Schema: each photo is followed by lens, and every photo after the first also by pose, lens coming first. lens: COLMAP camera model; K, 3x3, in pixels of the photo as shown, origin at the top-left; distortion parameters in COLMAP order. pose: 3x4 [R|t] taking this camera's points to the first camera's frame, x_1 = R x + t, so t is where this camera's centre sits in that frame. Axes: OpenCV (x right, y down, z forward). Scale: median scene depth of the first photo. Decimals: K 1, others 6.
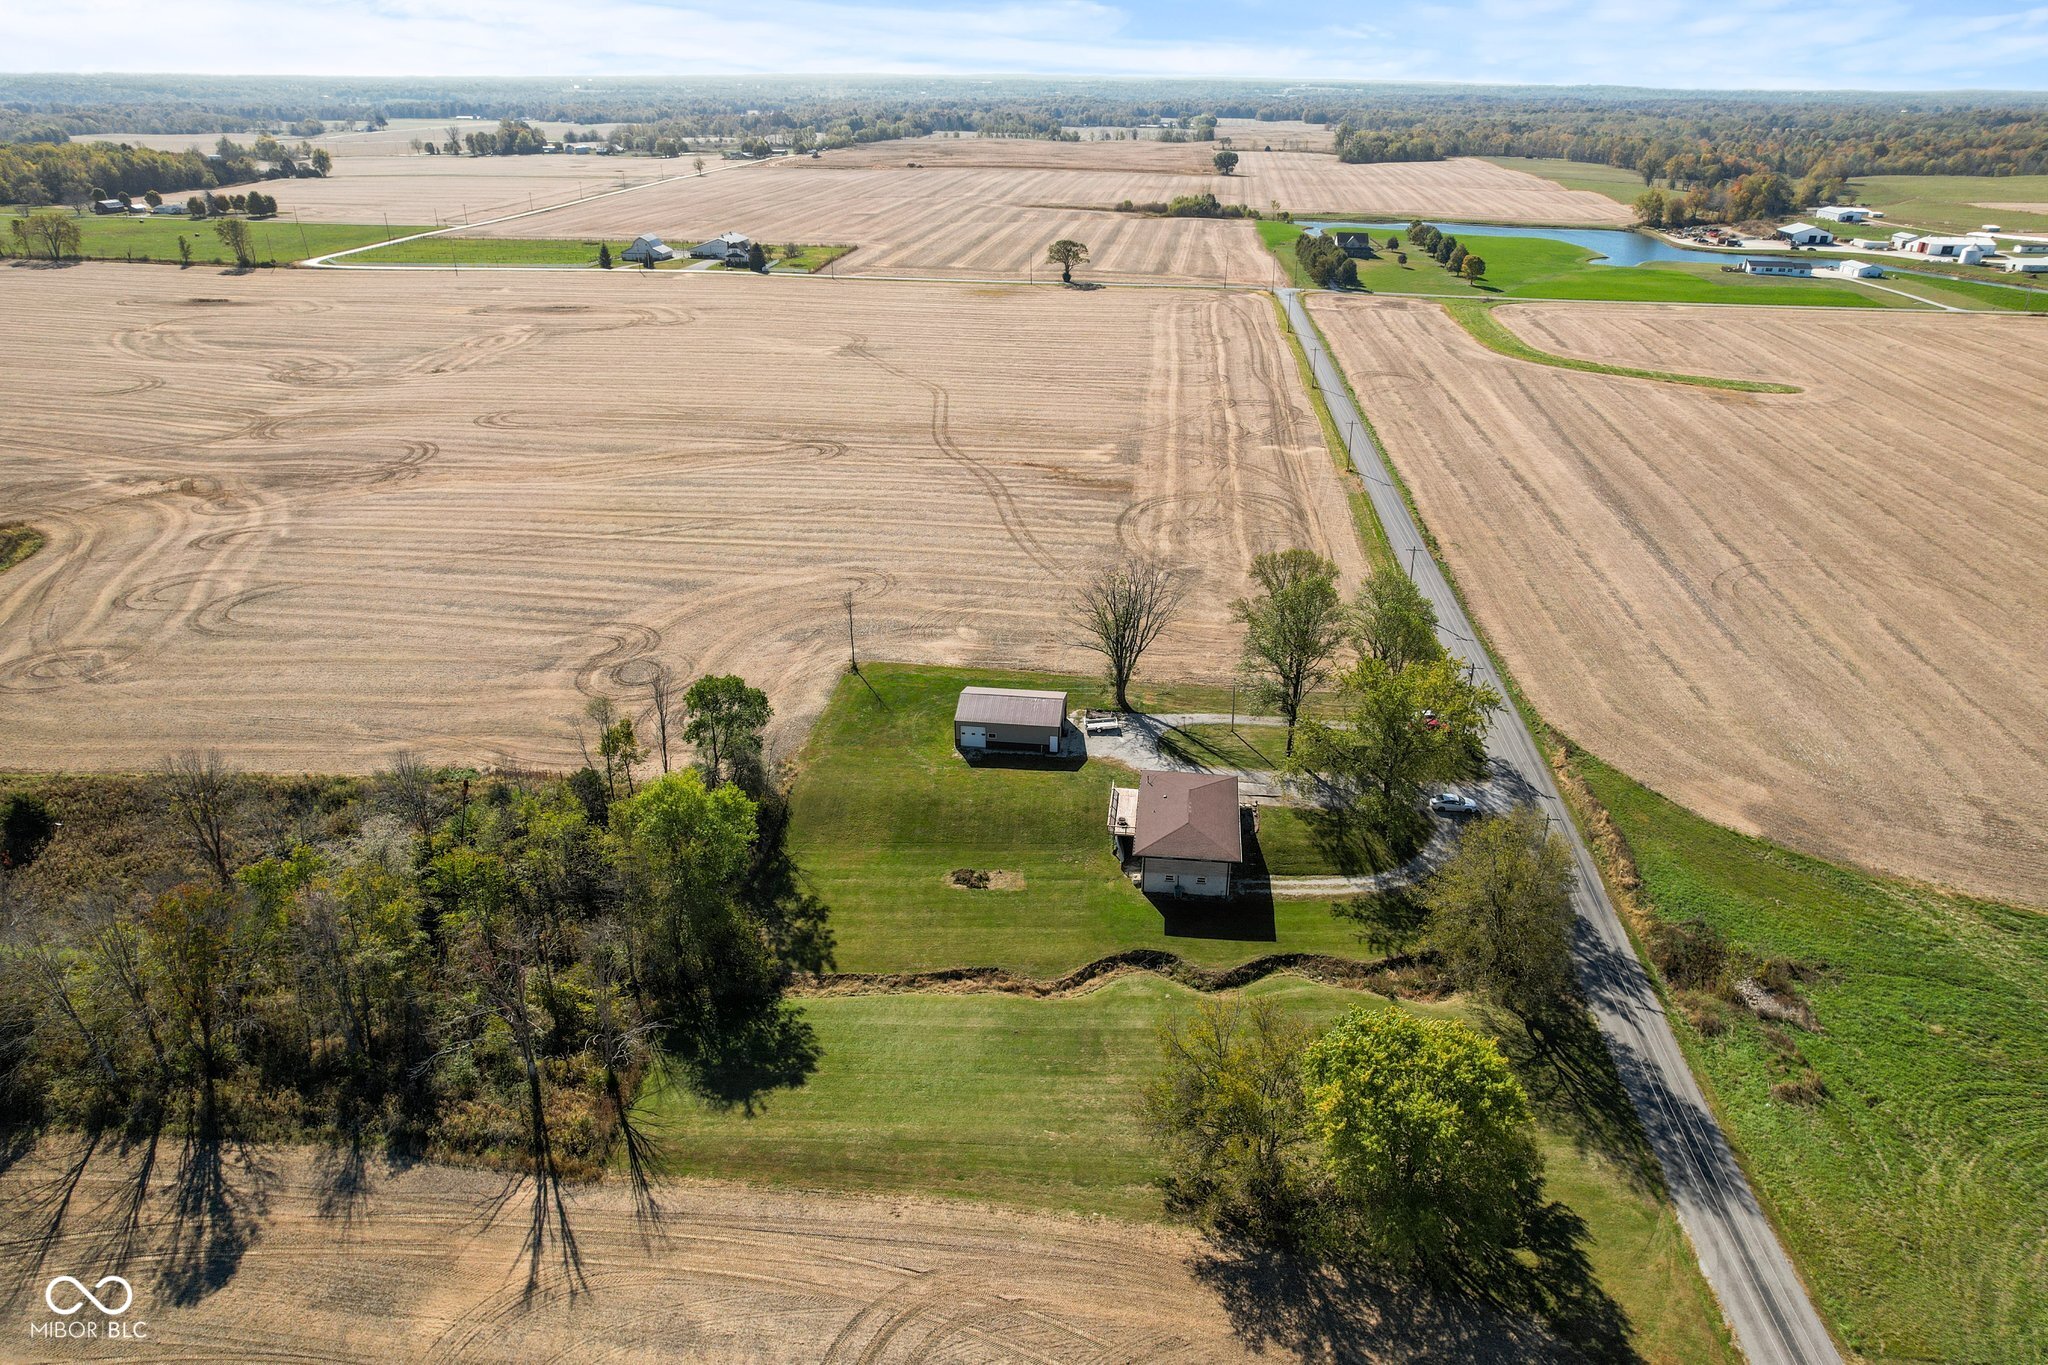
lens RADIAL K [[1328.5, 0, 1041.2], [0, 1328.5, 691.2], [0, 0, 1]] dist [-0.052992, 0.033218]
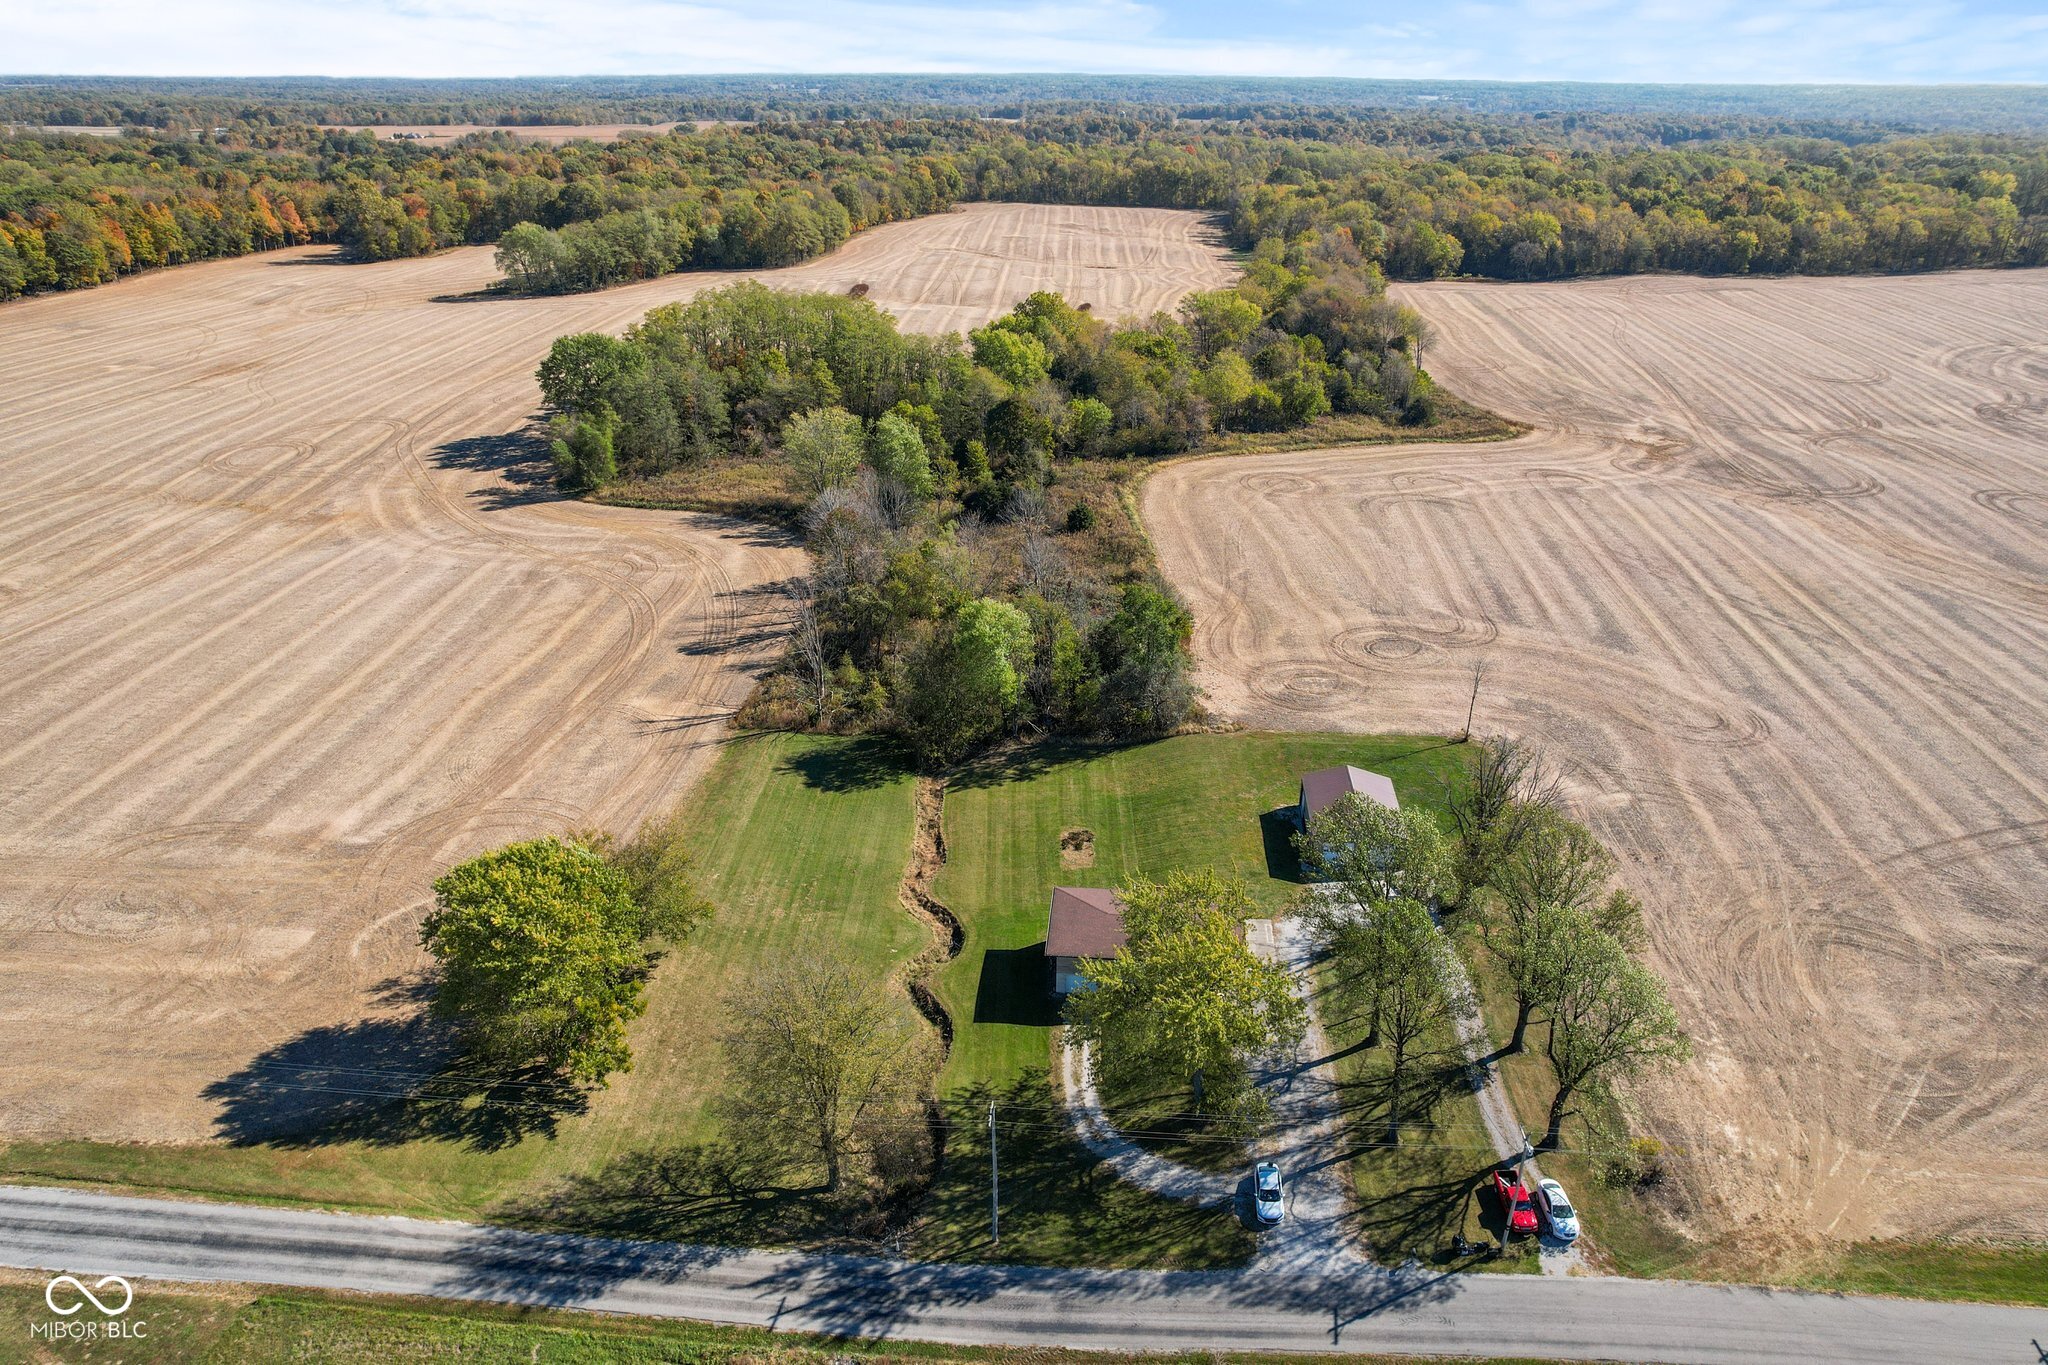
lens RADIAL K [[1328.5, 0, 1029.2], [0, 1328.5, 666.5], [0, 0, 1]] dist [-0.052992, 0.033218]
pose [[0.024185, 0.407383, -0.912937, 0.790206], [-0.430580, 0.828404, 0.358256, -0.308746], [0.902228, 0.384428, 0.195446, 0.665853]]
